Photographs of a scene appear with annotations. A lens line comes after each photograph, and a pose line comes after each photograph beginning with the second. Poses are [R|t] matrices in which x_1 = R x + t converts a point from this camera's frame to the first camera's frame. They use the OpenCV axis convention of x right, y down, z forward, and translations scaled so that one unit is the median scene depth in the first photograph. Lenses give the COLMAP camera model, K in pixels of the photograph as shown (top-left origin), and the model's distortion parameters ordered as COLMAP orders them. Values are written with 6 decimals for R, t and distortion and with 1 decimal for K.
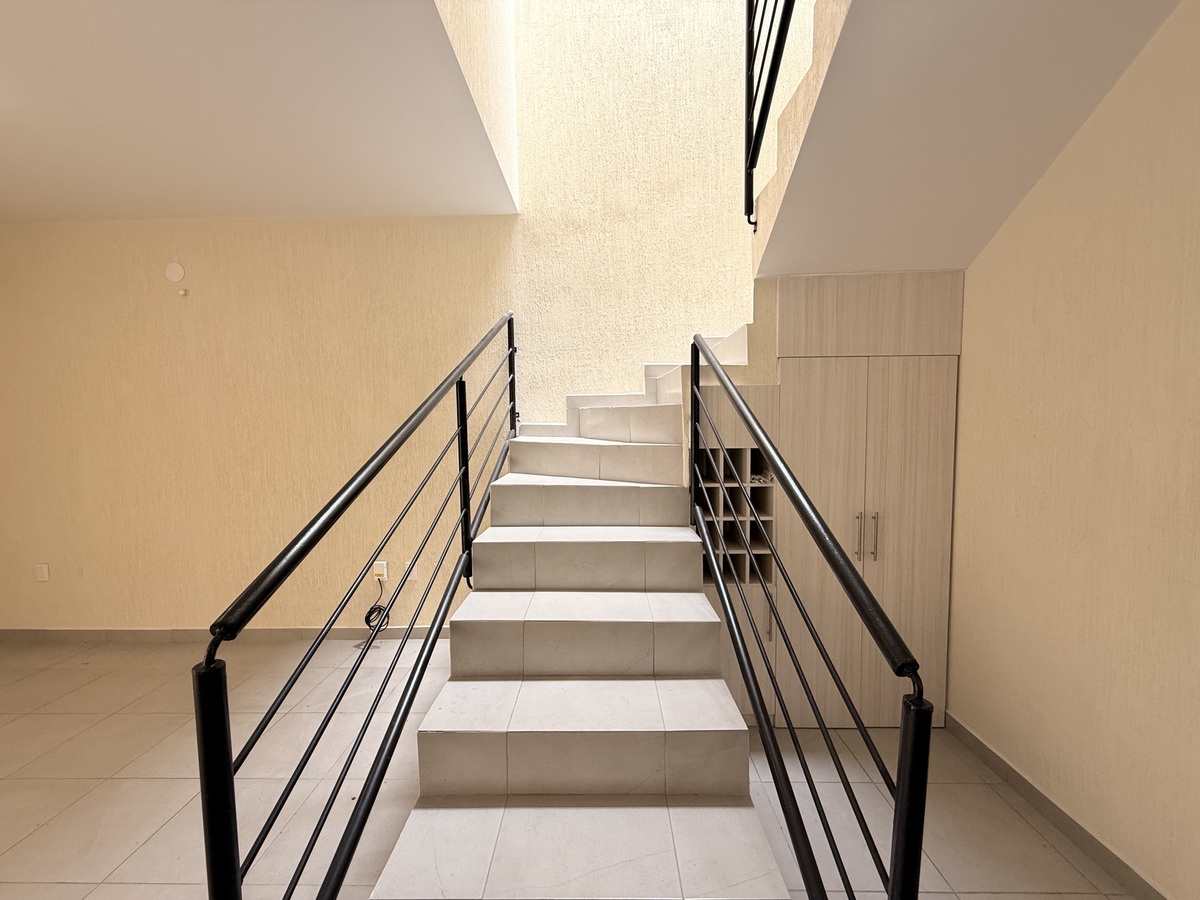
lens RADIAL K [[480.2, 0, 600.0], [0, 480.2, 450.0], [0, 0, 1]] dist [0.000443, 0.000366]
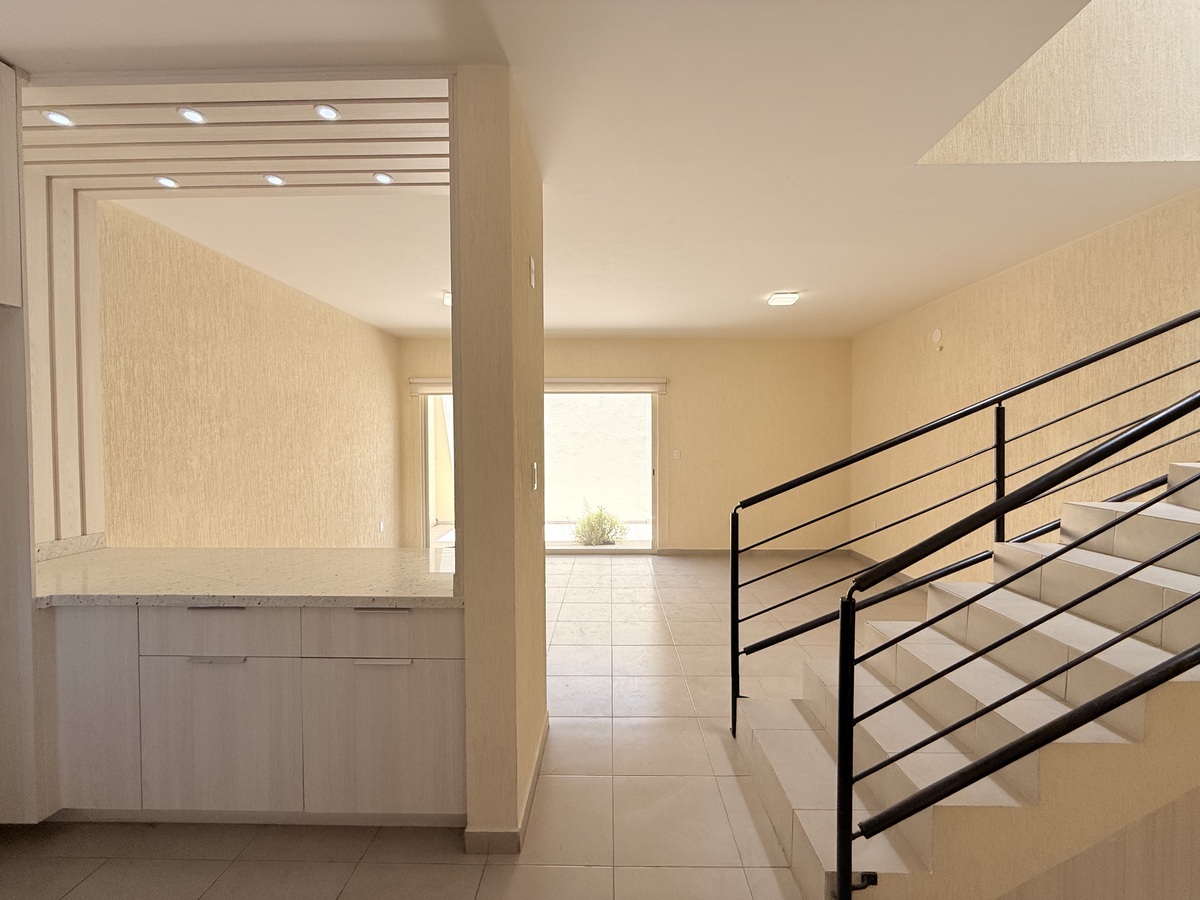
lens RADIAL K [[480.2, 0, 600.0], [0, 480.2, 450.0], [0, 0, 1]] dist [0.000443, 0.000366]
pose [[-0.000157, 0.027526, -0.999621, 0.793957], [-0.060836, 0.997769, 0.027485, -0.005967], [0.998148, 0.060817, 0.001518, 0.008636]]
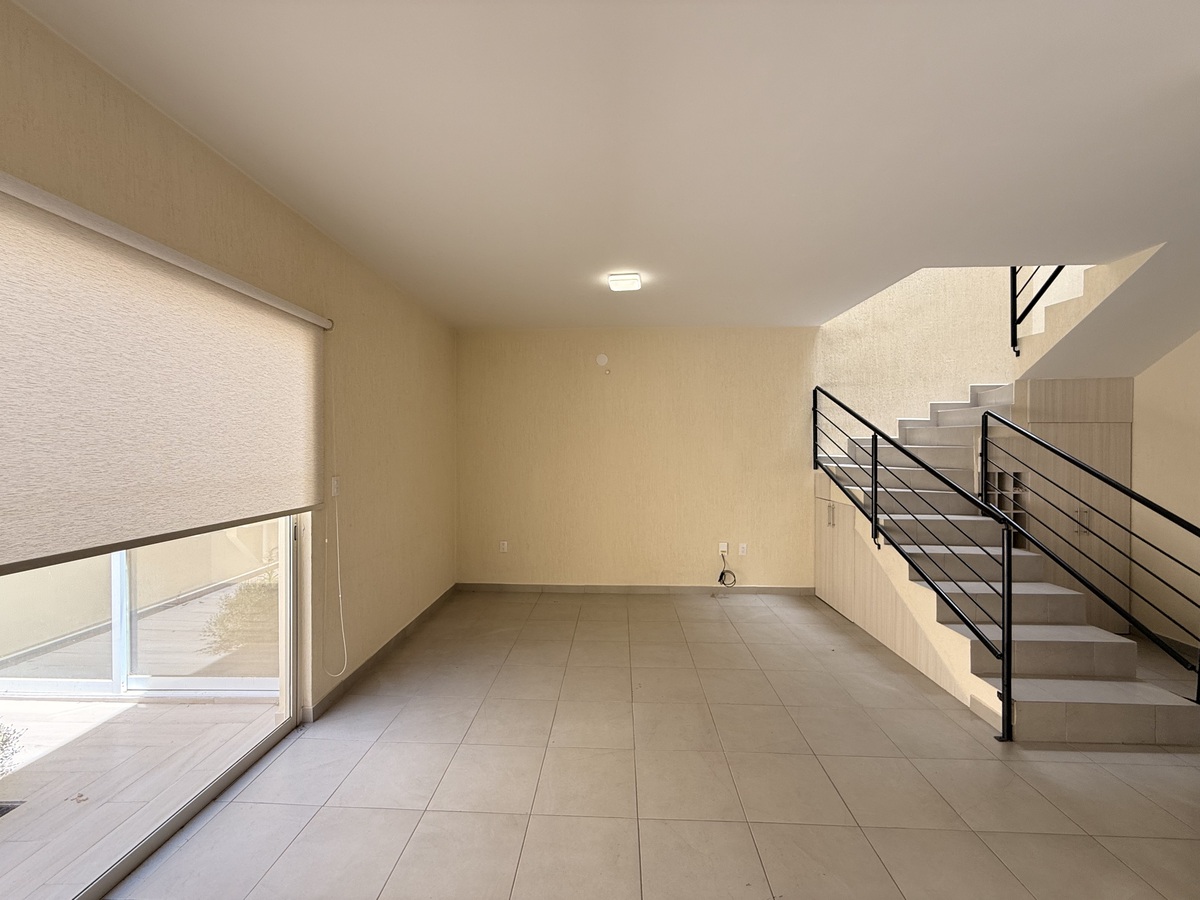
lens RADIAL K [[474.2, 0, 600.0], [0, 474.2, 450.0], [0, 0, 1]] dist [-0.002619, -0.000225]
pose [[0.999587, 0.010902, -0.026583, -1.177485], [-0.012286, 0.998547, -0.052460, 0.024920], [0.025972, 0.052765, 0.998269, -0.808839]]
